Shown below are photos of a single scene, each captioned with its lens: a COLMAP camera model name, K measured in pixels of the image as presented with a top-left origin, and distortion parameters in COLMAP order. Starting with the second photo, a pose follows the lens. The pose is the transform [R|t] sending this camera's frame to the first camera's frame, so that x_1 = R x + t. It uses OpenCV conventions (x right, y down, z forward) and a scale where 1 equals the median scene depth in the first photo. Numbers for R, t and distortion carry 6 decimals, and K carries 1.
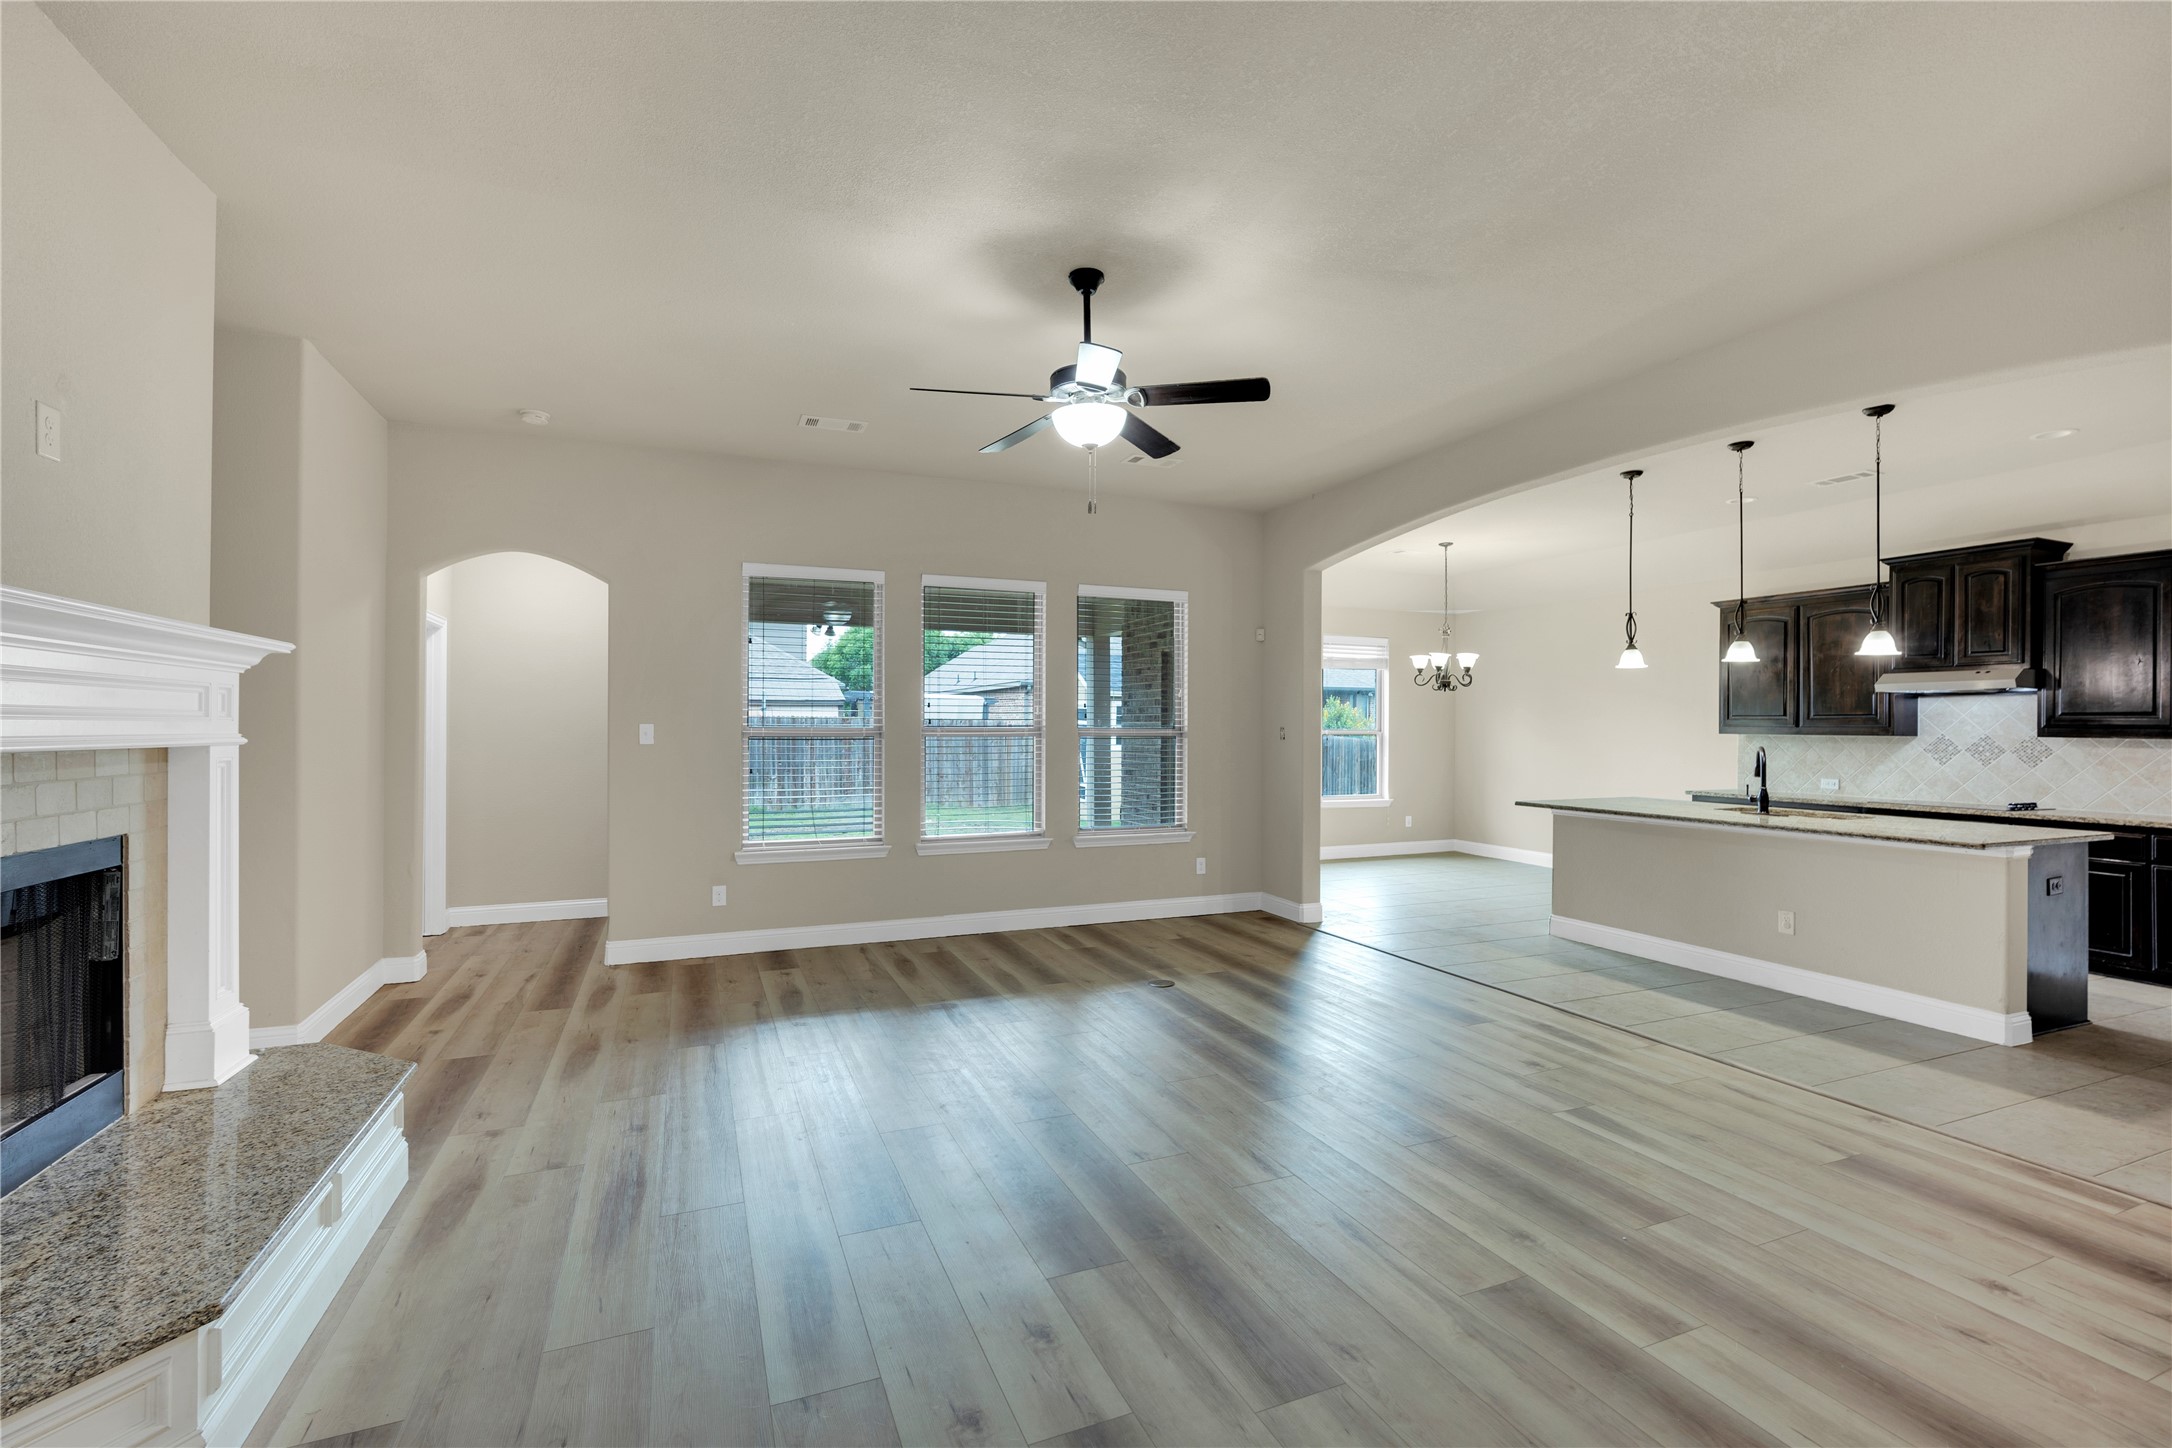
lens RADIAL K [[902.1, 0, 1086.0], [0, 902.1, 724.0], [0, 0, 1]] dist [-0.000006, -0.000008]
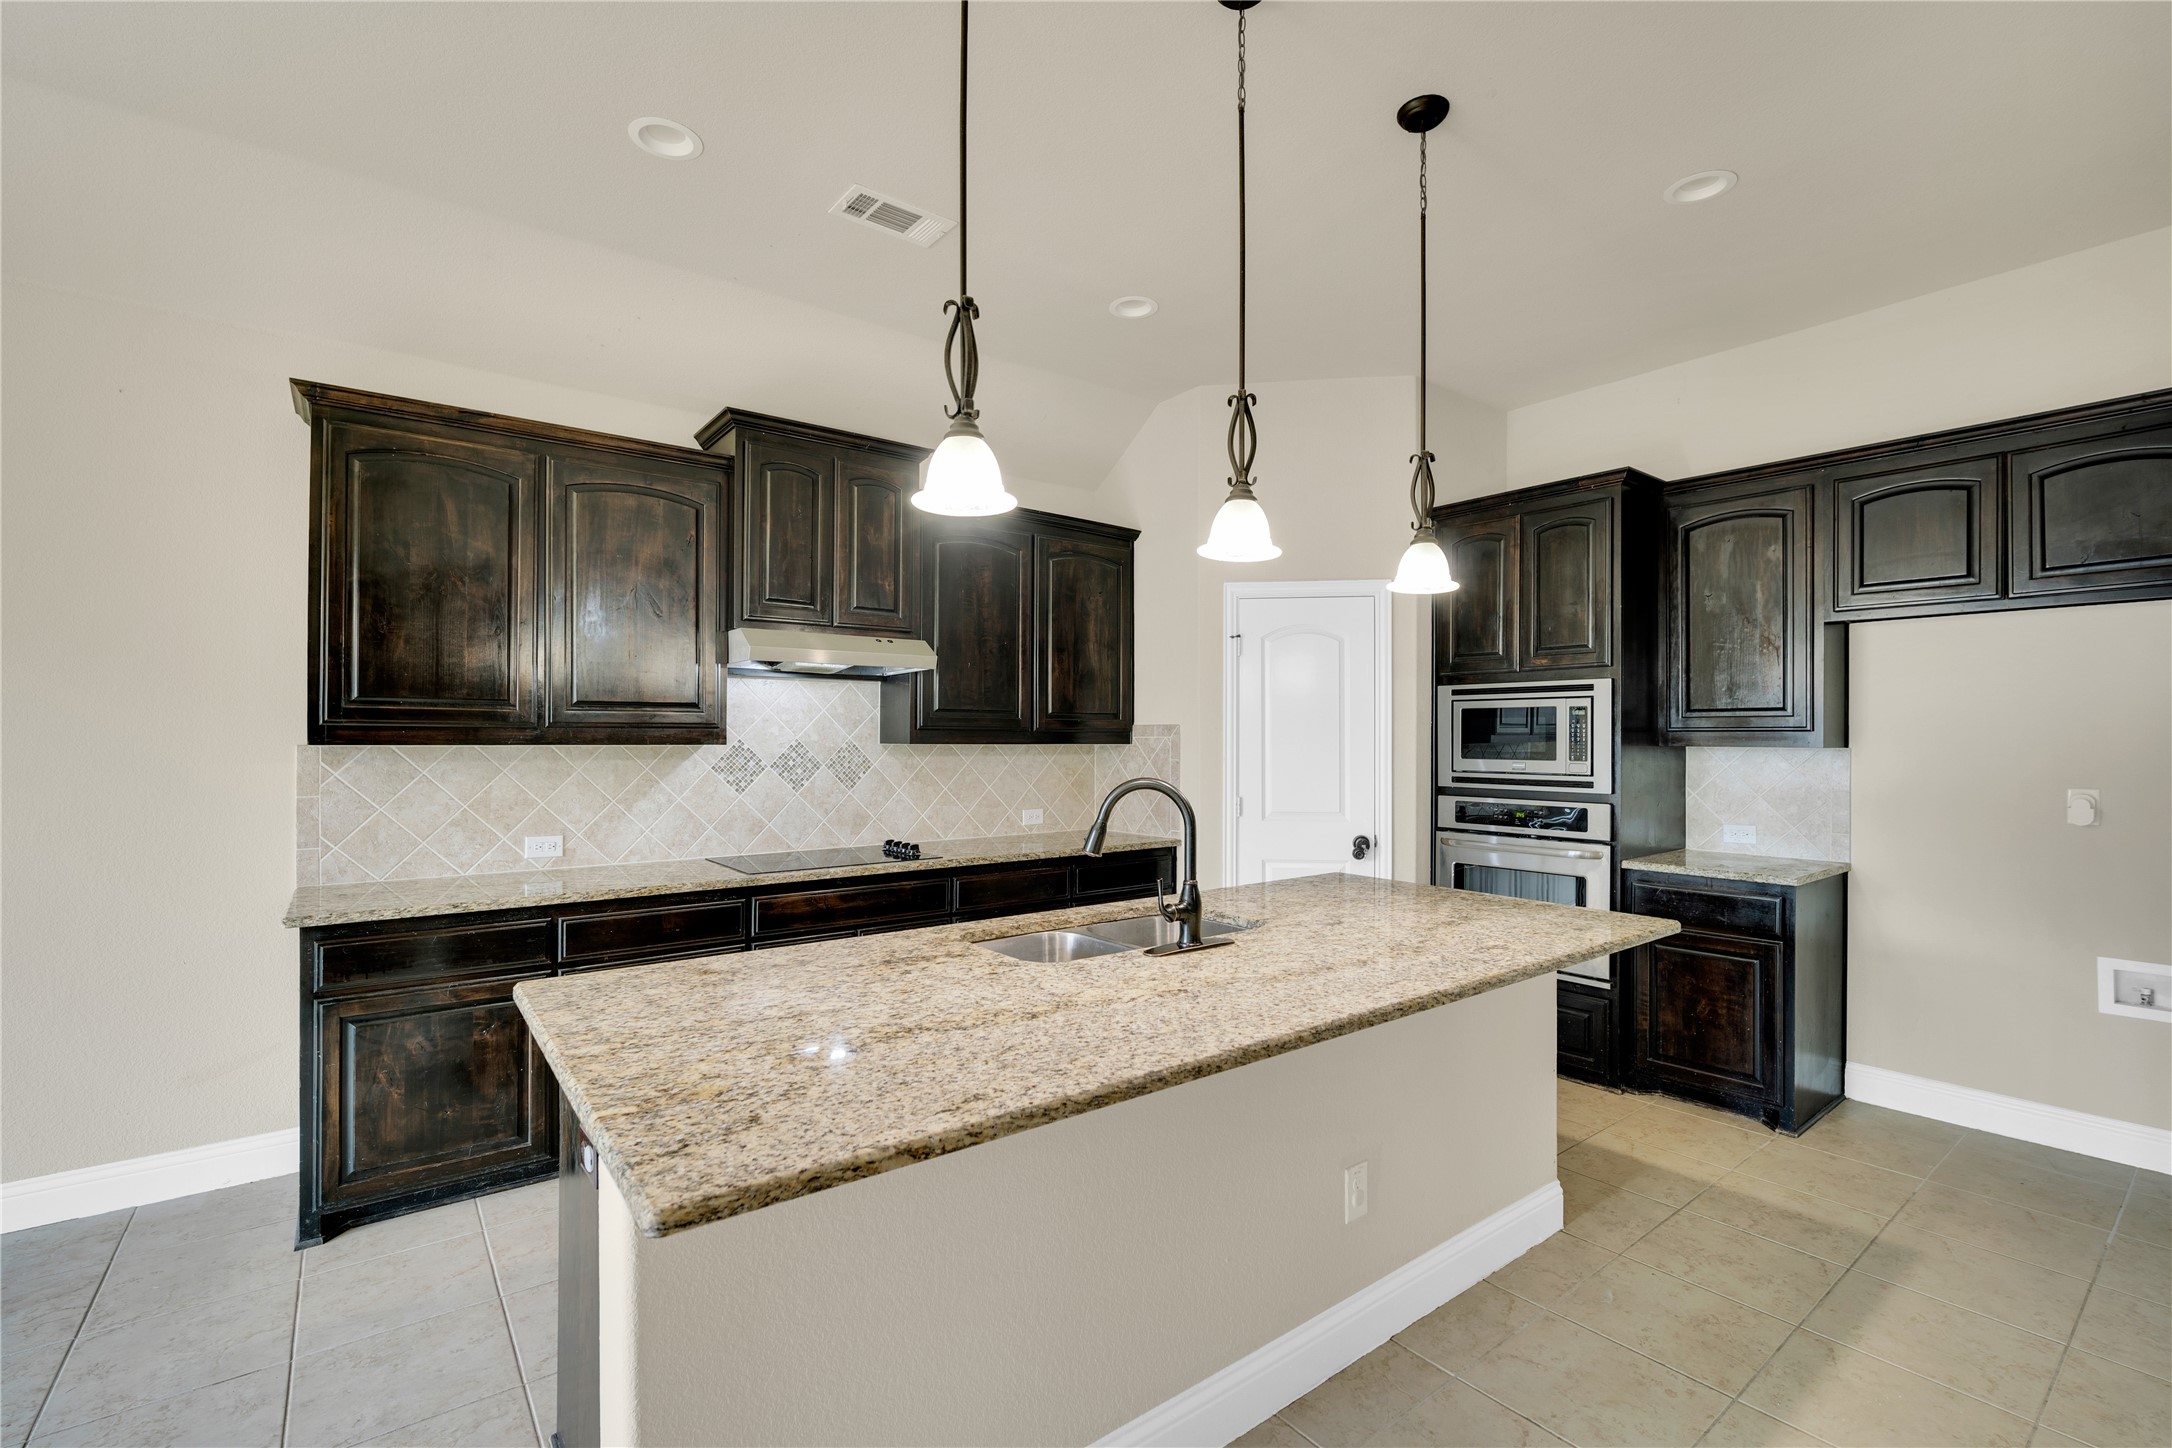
lens RADIAL K [[947.3, 0, 1086.0], [0, 947.3, 724.0], [0, 0, 1]] dist [0.001809, 0.000133]
pose [[-0.239722, 0.005246, 0.970827, 0.304081], [-0.005852, 0.999959, -0.006848, 0.003569], [-0.970824, -0.007323, -0.239681, 0.957549]]
